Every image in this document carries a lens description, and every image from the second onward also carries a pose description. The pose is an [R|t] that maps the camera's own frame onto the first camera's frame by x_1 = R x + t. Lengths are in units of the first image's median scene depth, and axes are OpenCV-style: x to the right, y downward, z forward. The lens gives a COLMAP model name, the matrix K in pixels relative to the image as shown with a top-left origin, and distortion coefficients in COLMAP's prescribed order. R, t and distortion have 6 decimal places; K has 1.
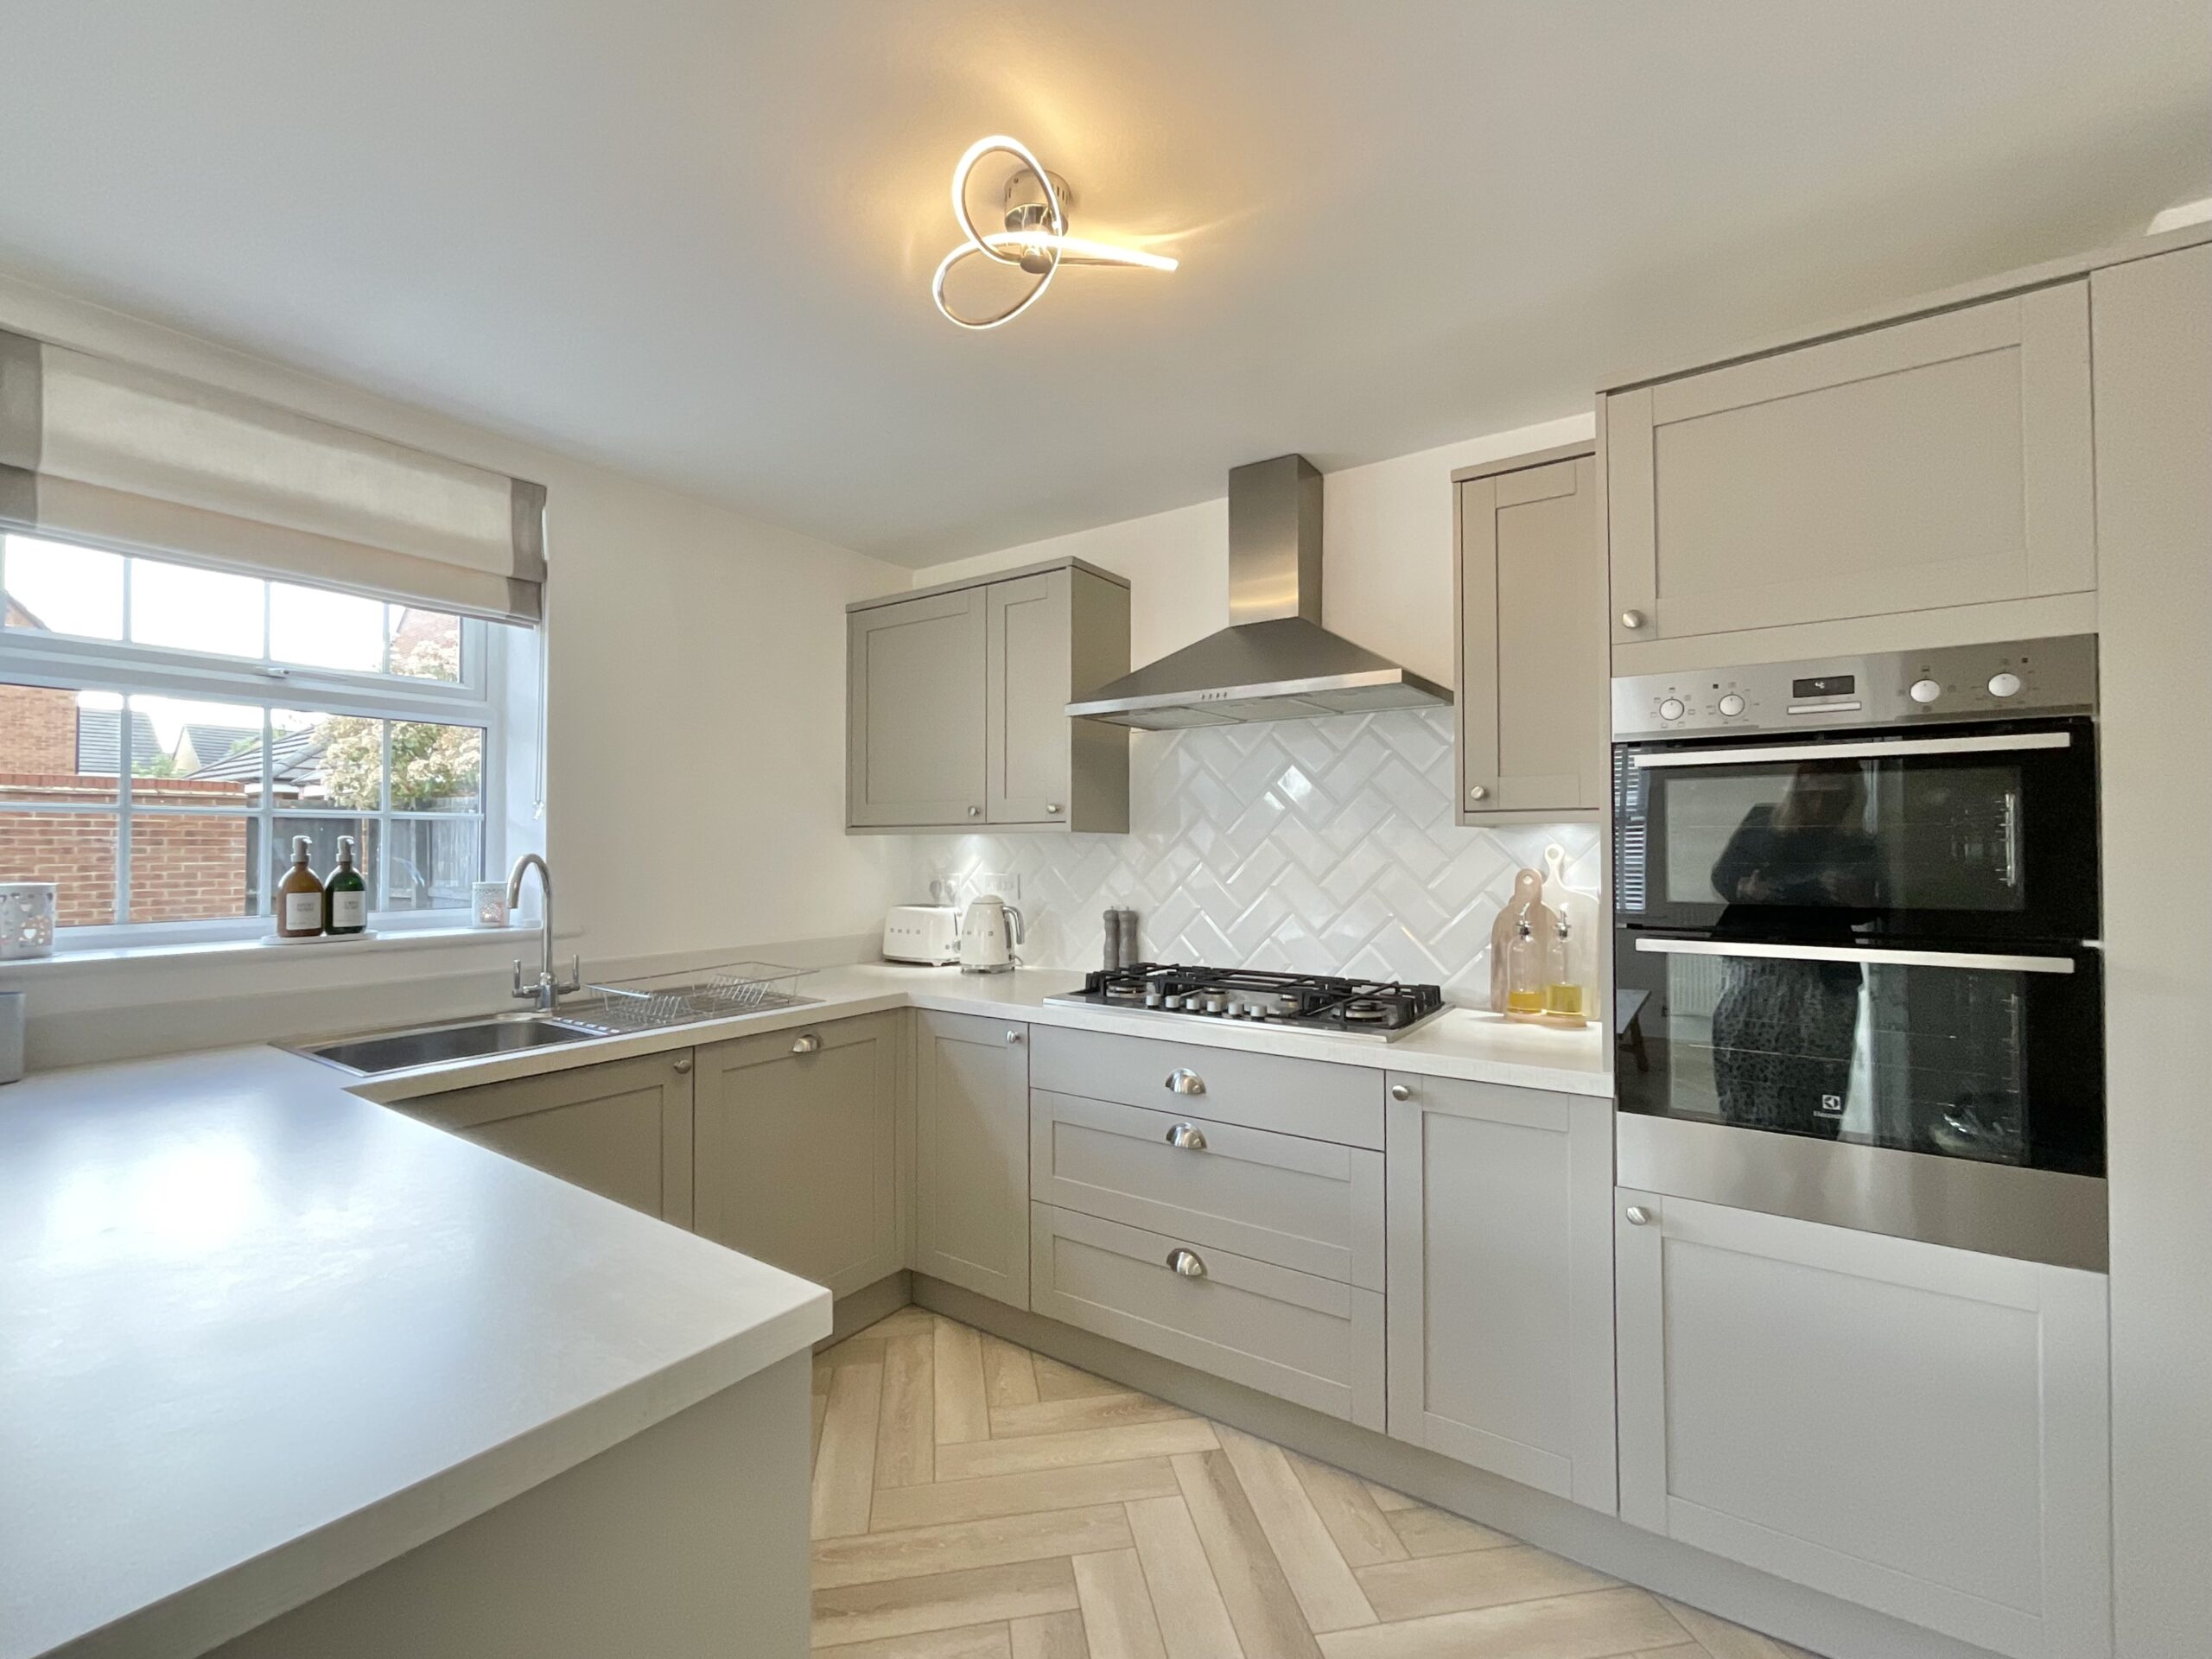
lens RADIAL K [[950.2, 0, 1106.0], [0, 950.2, 829.5], [0, 0, 1]] dist [-0.008053, 0.000000]
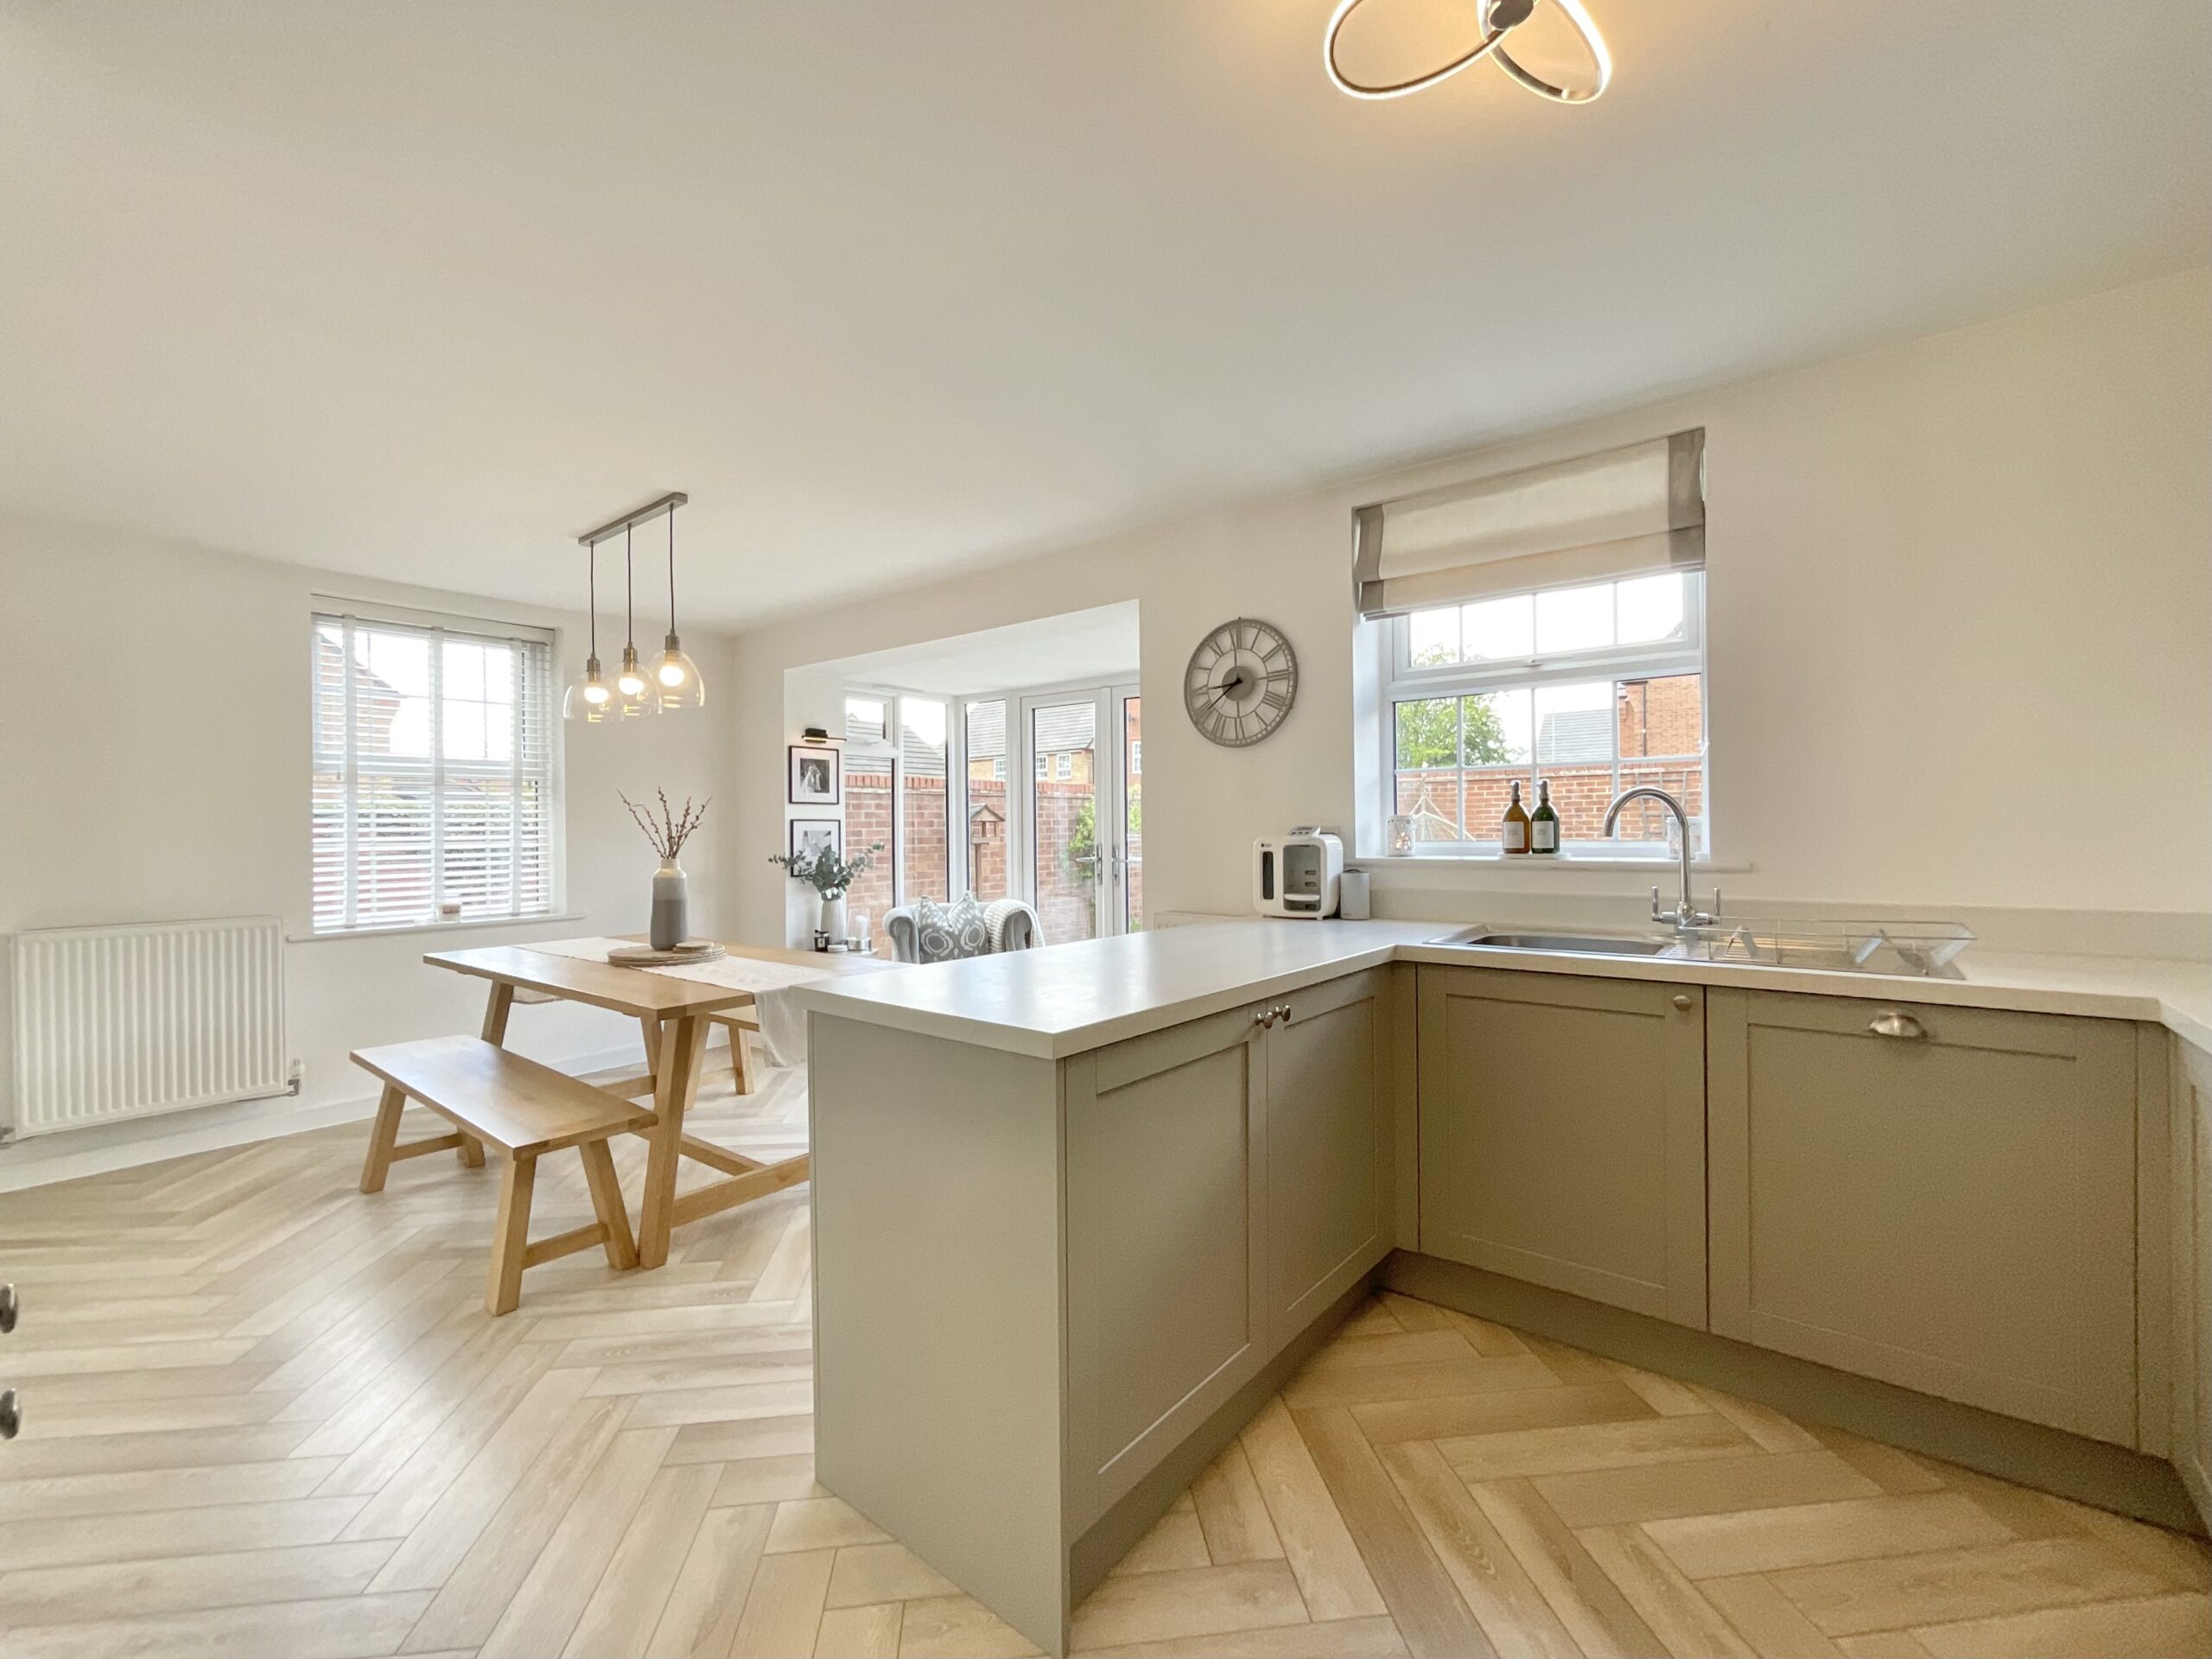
lens RADIAL K [[927.4, 0, 1106.0], [0, 927.4, 829.5], [0, 0, 1]] dist [-0.001002, -0.000159]
pose [[-0.071422, 0.004014, -0.997438, 0.484902], [0.028371, 0.999595, 0.001992, 0.053135], [0.997043, -0.028156, -0.071507, 0.455651]]
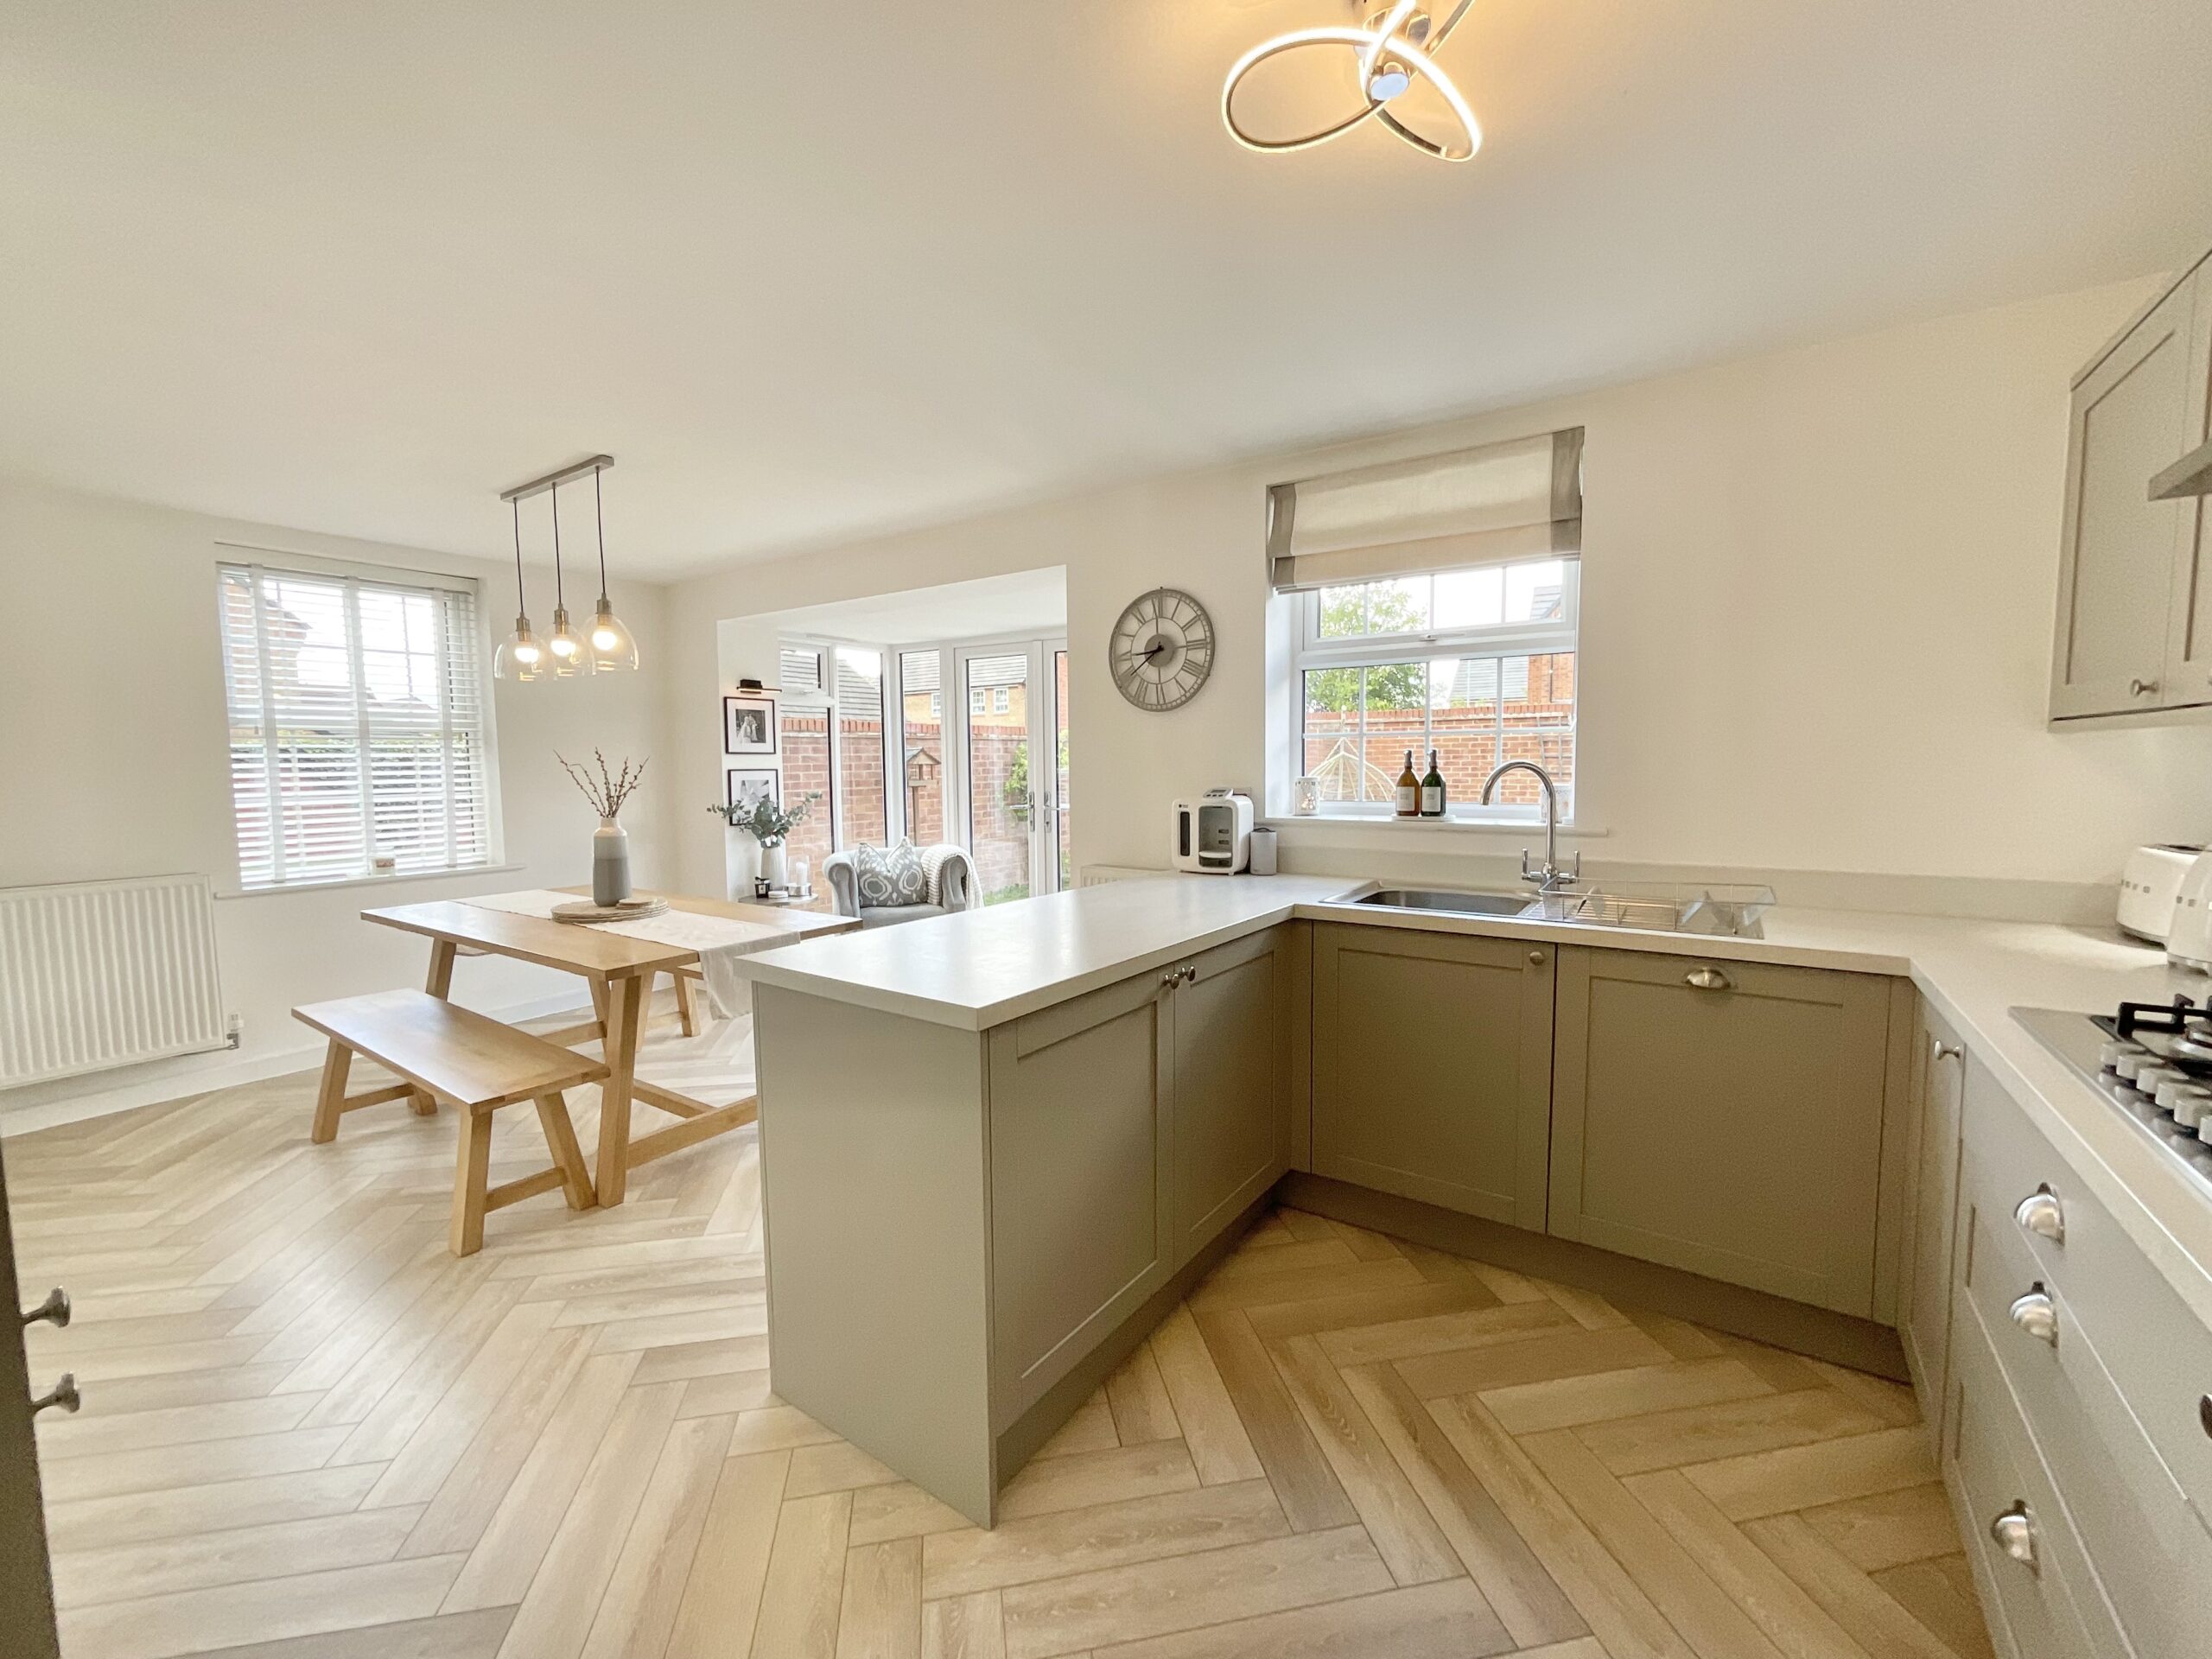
lens RADIAL K [[902.8, 0, 1106.0], [0, 902.8, 829.5], [0, 0, 1]] dist [0.000305, -0.000417]
pose [[-0.002340, 0.080089, -0.996785, 0.534286], [0.027279, 0.996422, 0.079995, 0.006235], [0.999625, -0.027004, -0.004516, 0.474820]]
